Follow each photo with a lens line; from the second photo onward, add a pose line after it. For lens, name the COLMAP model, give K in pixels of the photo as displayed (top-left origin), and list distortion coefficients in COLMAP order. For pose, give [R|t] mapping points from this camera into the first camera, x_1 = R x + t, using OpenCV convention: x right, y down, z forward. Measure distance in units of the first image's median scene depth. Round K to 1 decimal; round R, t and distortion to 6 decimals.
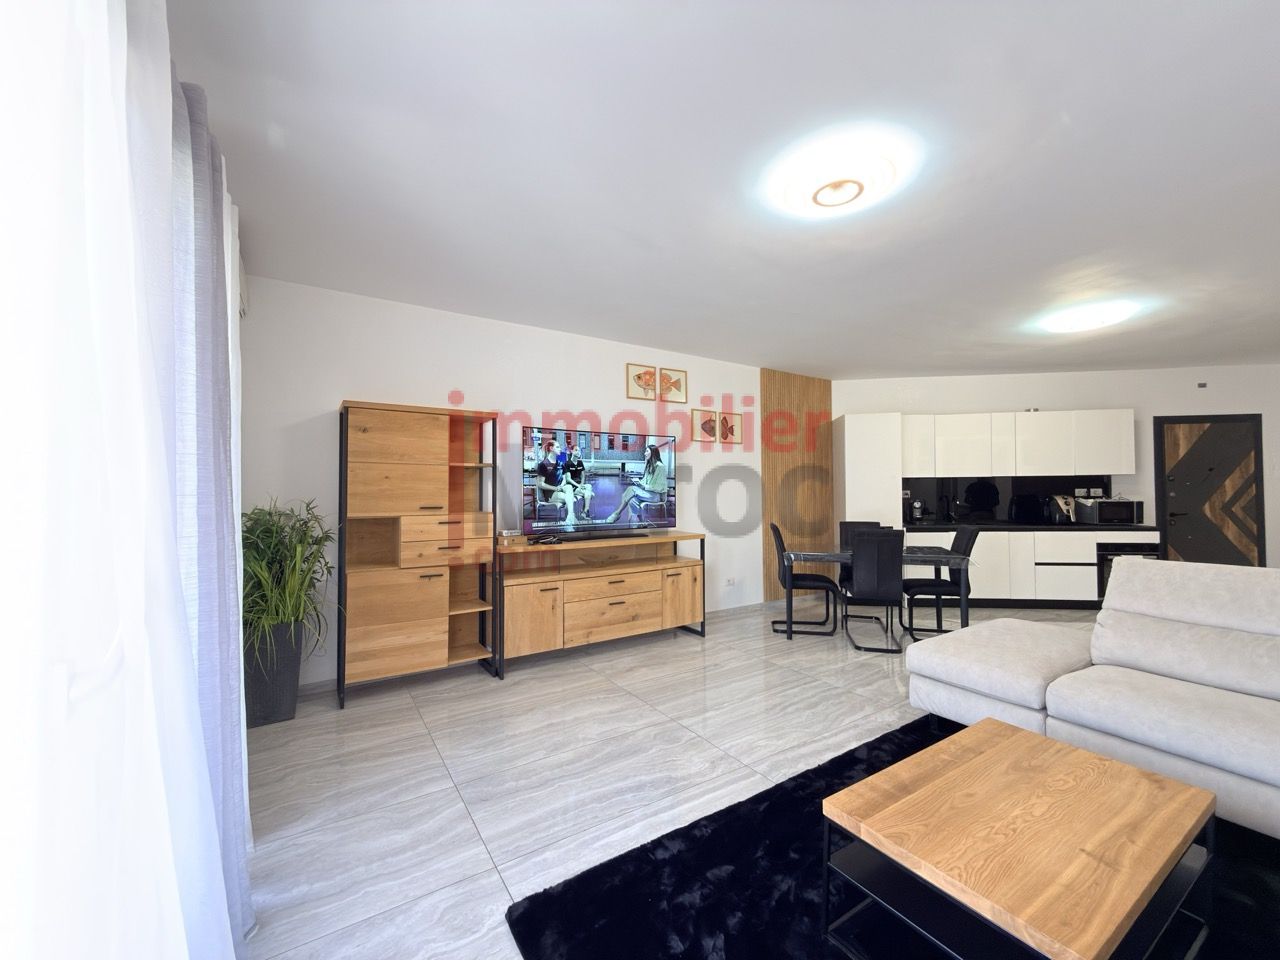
lens RADIAL K [[514.3, 0, 639.0], [0, 514.3, 482.8], [0, 0, 1]] dist [0.000861, -0.000020]
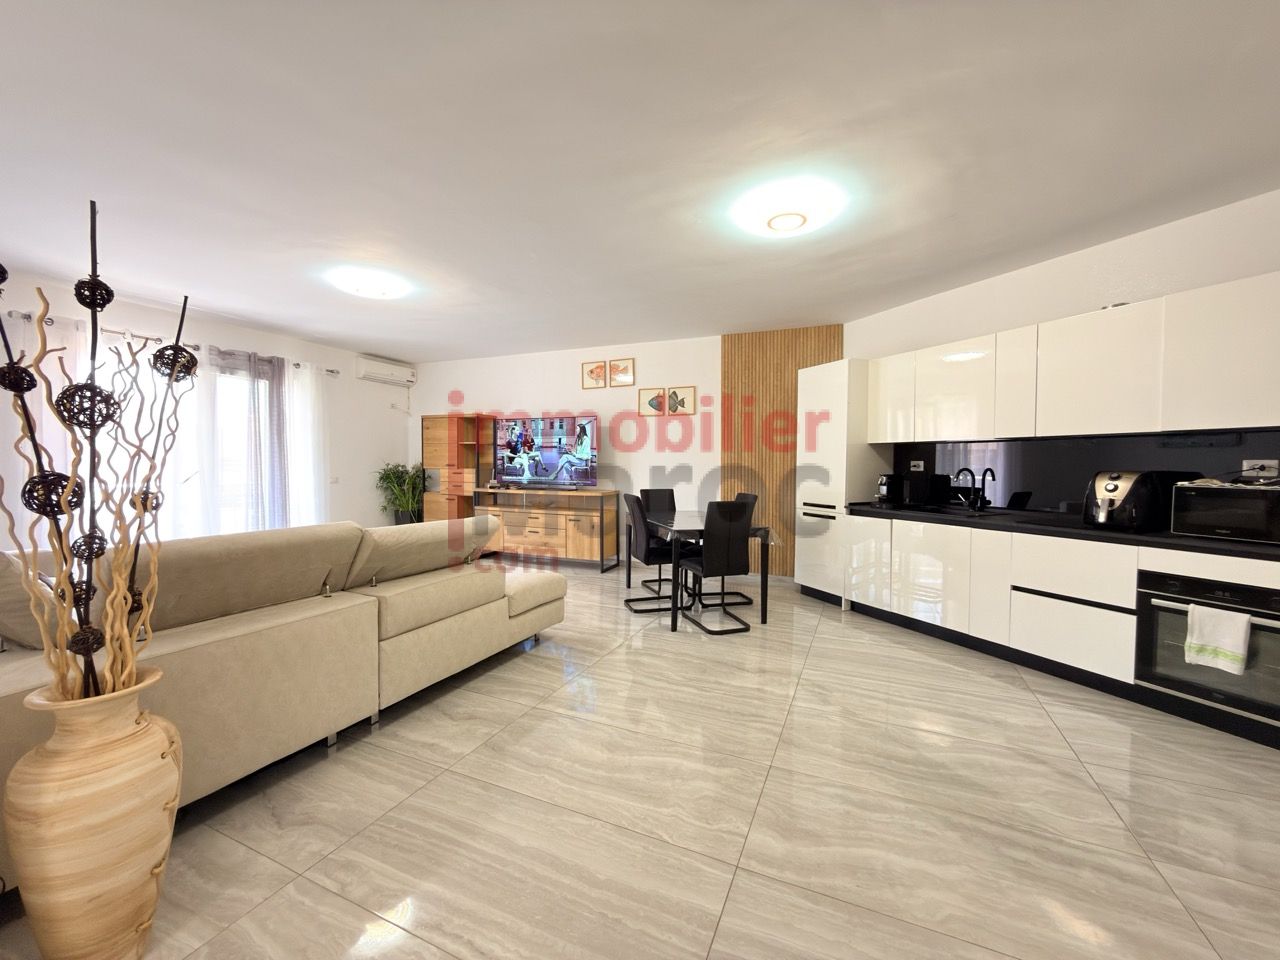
lens RADIAL K [[514.3, 0, 628.1], [0, 514.3, 482.3], [0, 0, 1]] dist [0.000861, -0.000020]
pose [[0.528946, 0.043239, -0.847553, 1.352036], [0.002993, 0.998600, 0.052813, 0.009103], [0.848650, -0.030472, 0.528076, 0.430812]]
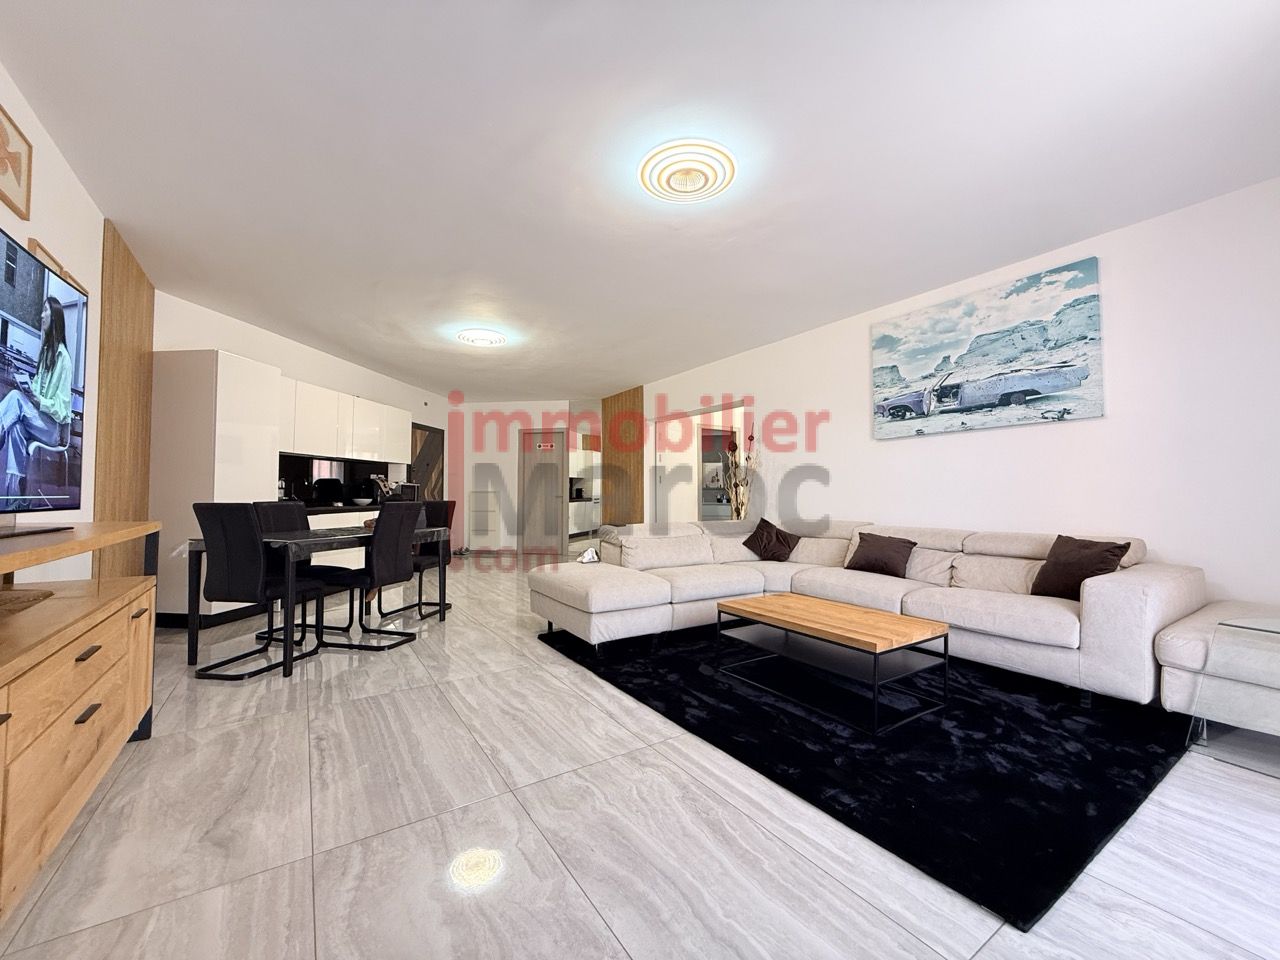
lens RADIAL K [[514.3, 0, 637.9], [0, 514.3, 480.8], [0, 0, 1]] dist [0.000861, -0.000020]
pose [[-0.014510, 0.034731, 0.999291, -0.400232], [-0.017576, 0.999233, -0.034984, 0.078138], [-0.999740, -0.018072, -0.013888, 0.614959]]
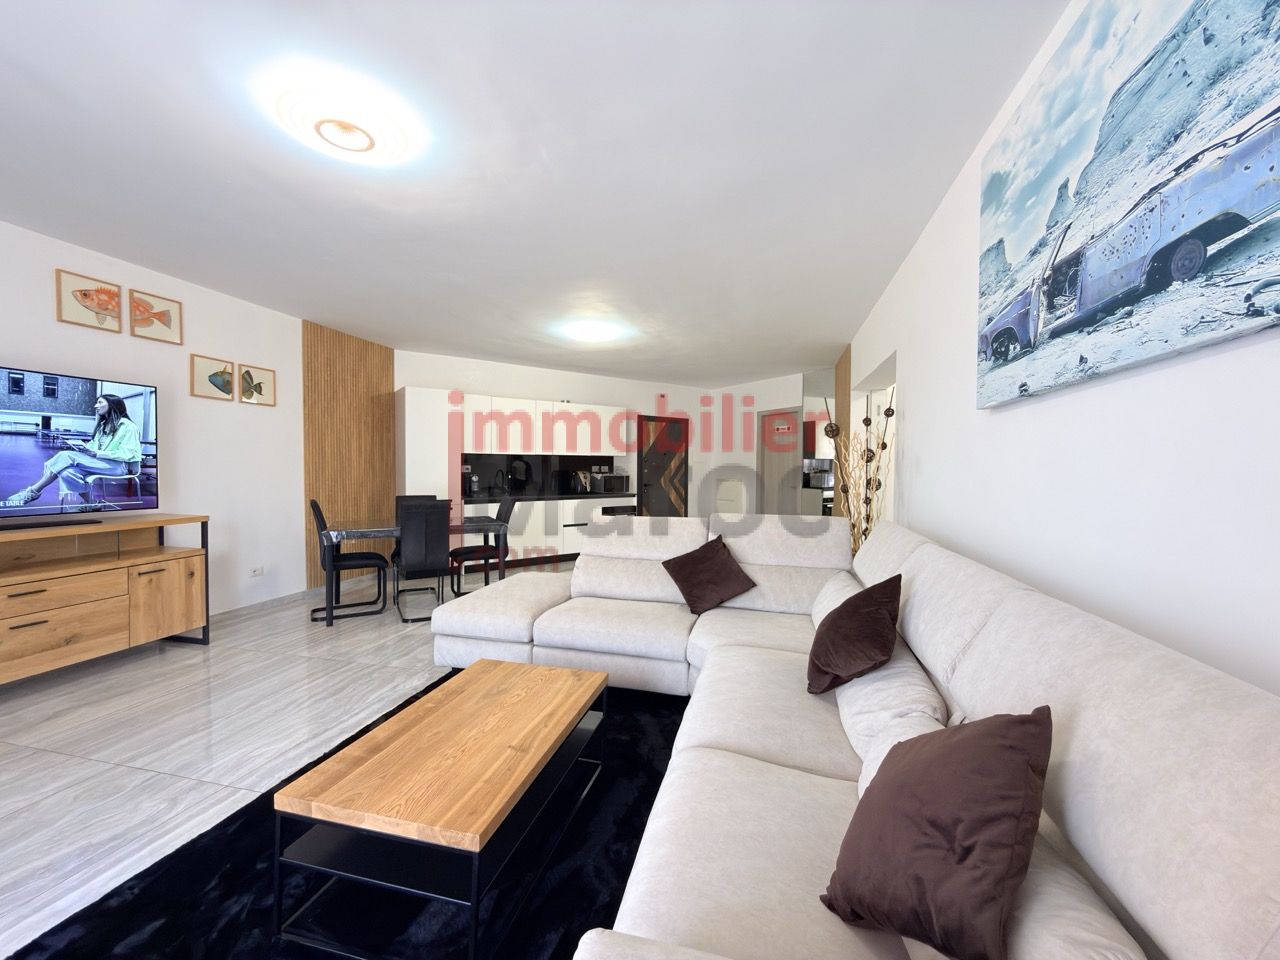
lens RADIAL K [[514.3, 0, 643.4], [0, 514.3, 482.2], [0, 0, 1]] dist [0.000861, -0.000020]
pose [[0.724441, -0.007490, 0.689296, 0.074693], [-0.022601, 0.999145, 0.034610, 0.006852], [-0.688966, -0.040652, 0.723653, -0.031251]]
